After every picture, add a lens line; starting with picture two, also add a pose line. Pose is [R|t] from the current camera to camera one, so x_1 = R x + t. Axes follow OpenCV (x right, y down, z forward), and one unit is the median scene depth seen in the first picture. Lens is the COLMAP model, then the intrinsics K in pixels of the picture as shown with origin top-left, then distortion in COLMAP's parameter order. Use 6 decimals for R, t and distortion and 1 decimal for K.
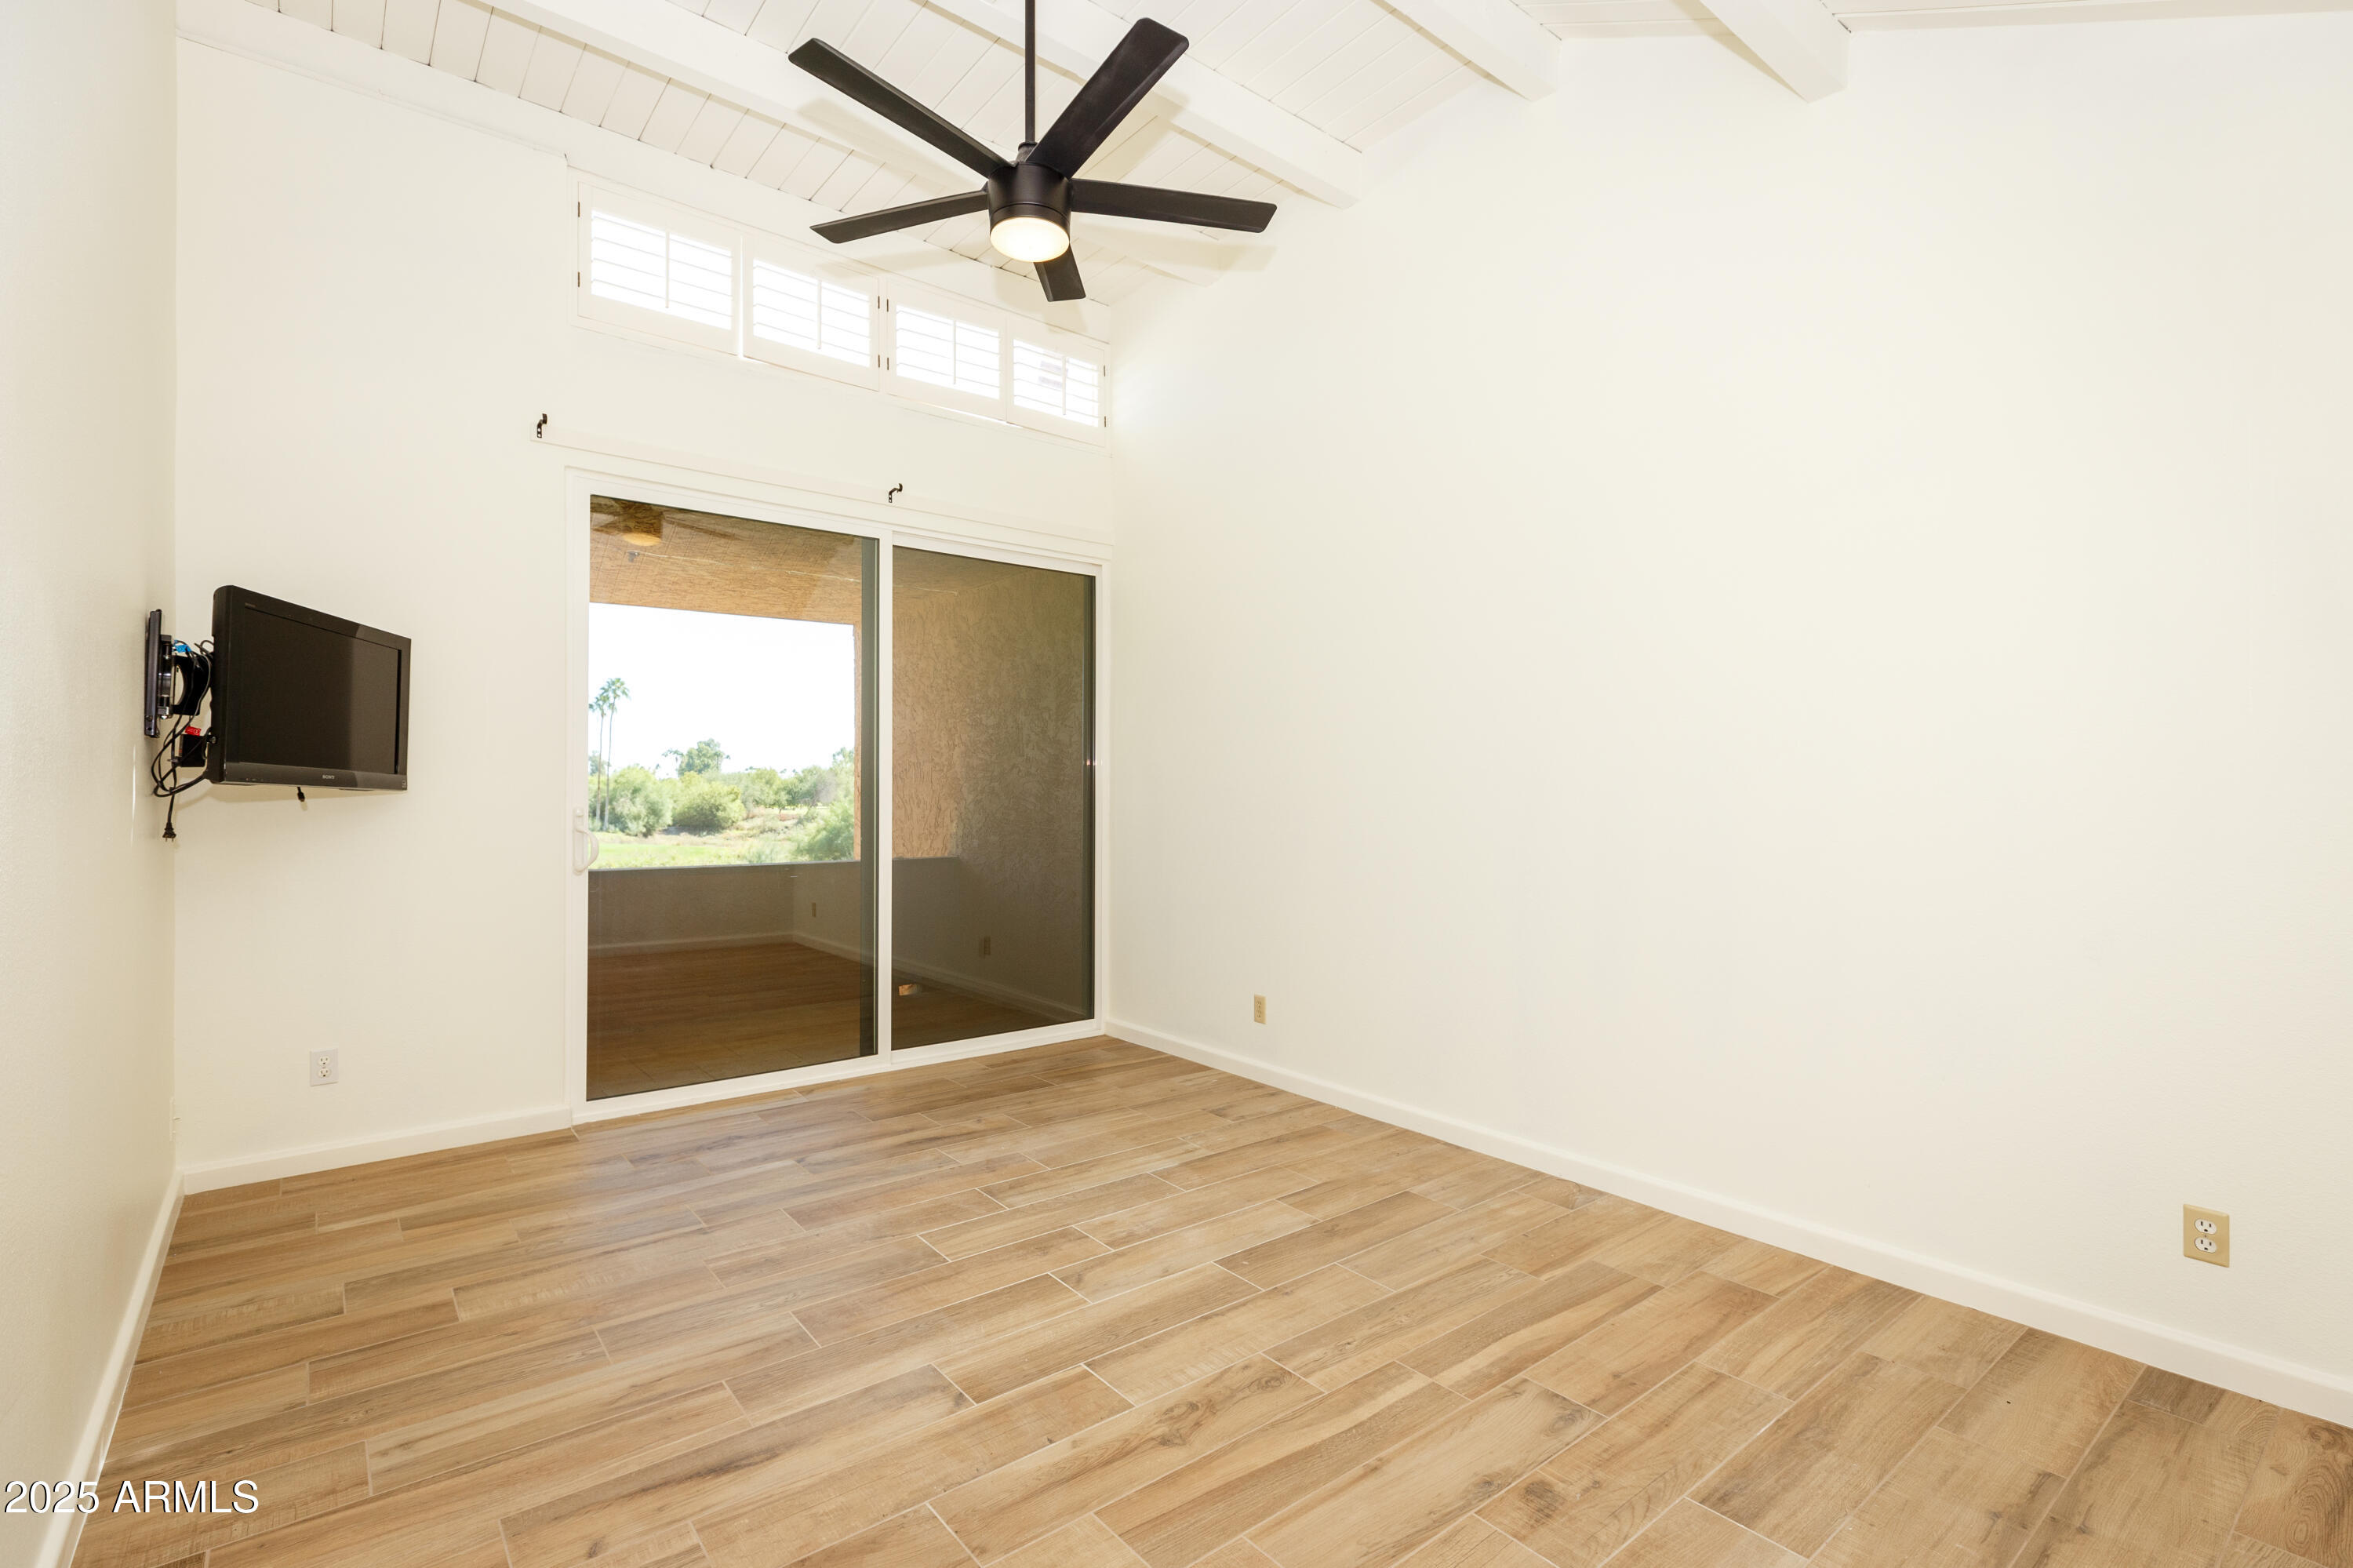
lens RADIAL K [[1118.5, 0, 1185.6], [0, 1118.5, 771.6], [0, 0, 1]] dist [0.008454, -0.000386]
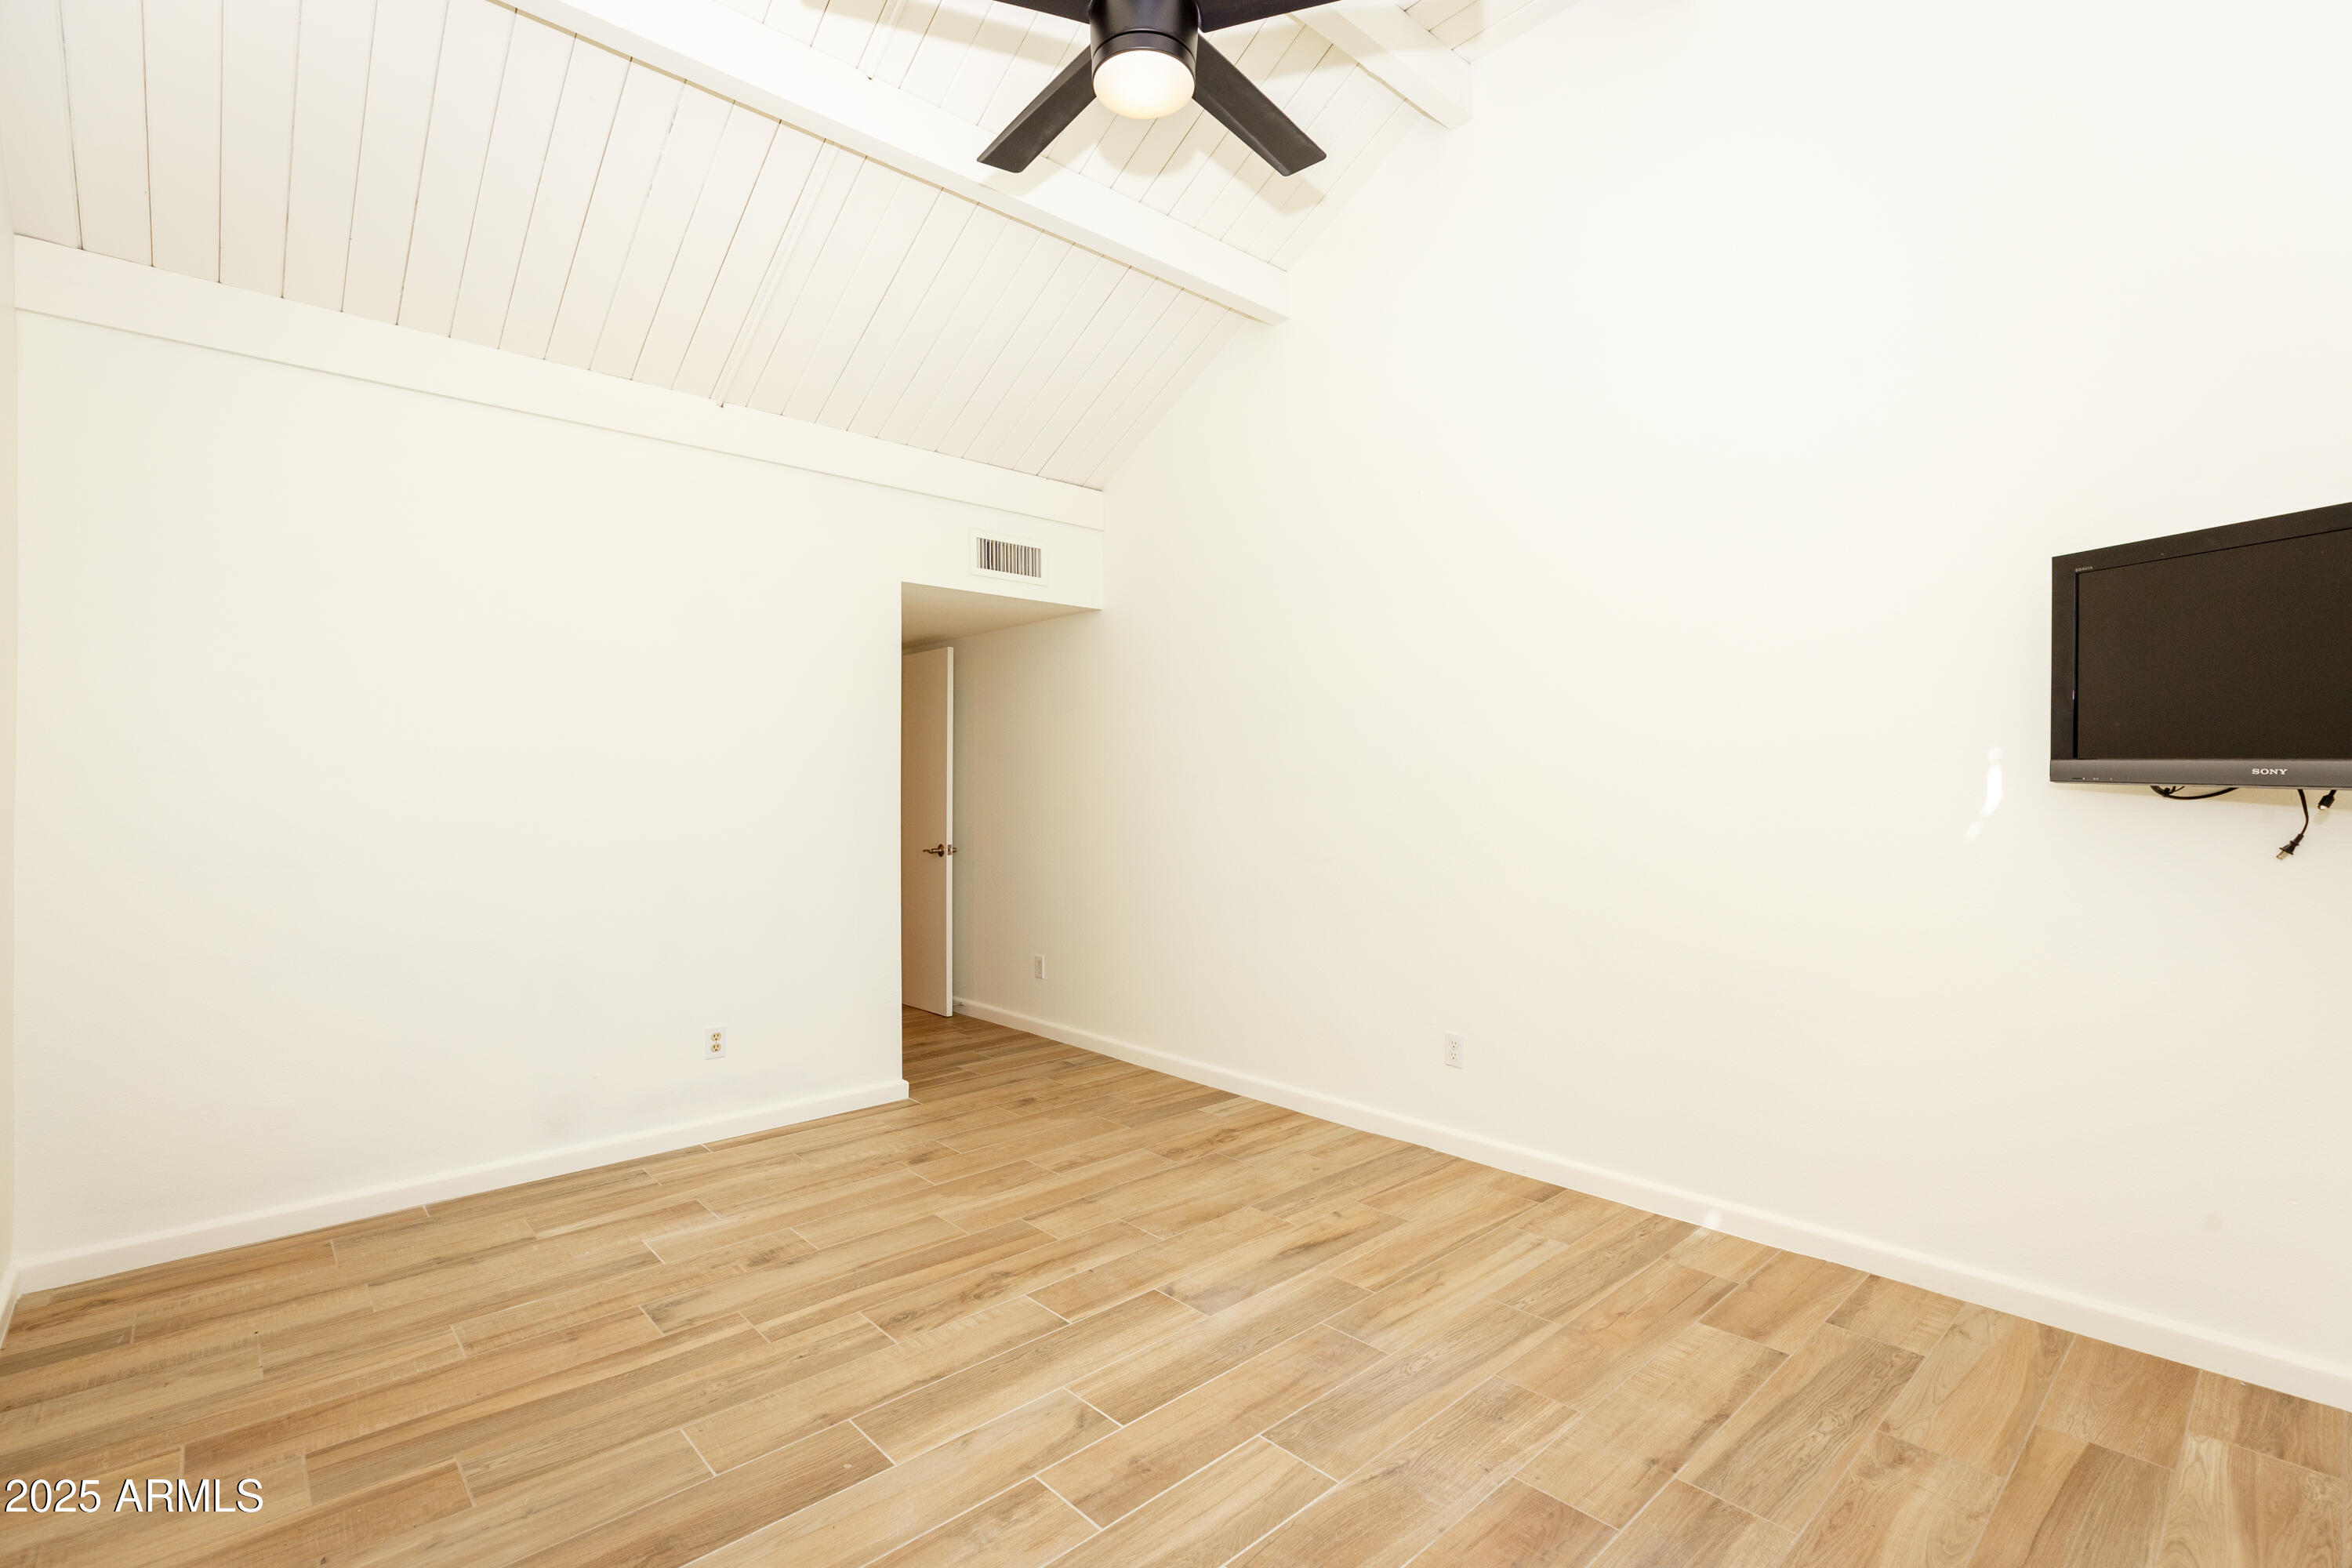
lens RADIAL K [[1118.0, 0, 1185.1], [0, 1118.0, 771.6], [0, 0, 1]] dist [0.008454, -0.000386]
pose [[-0.999137, 0.003487, -0.041397, -0.155684], [0.004720, 0.999547, -0.029727, 0.027679], [0.041275, -0.029896, -0.998700, 2.051377]]
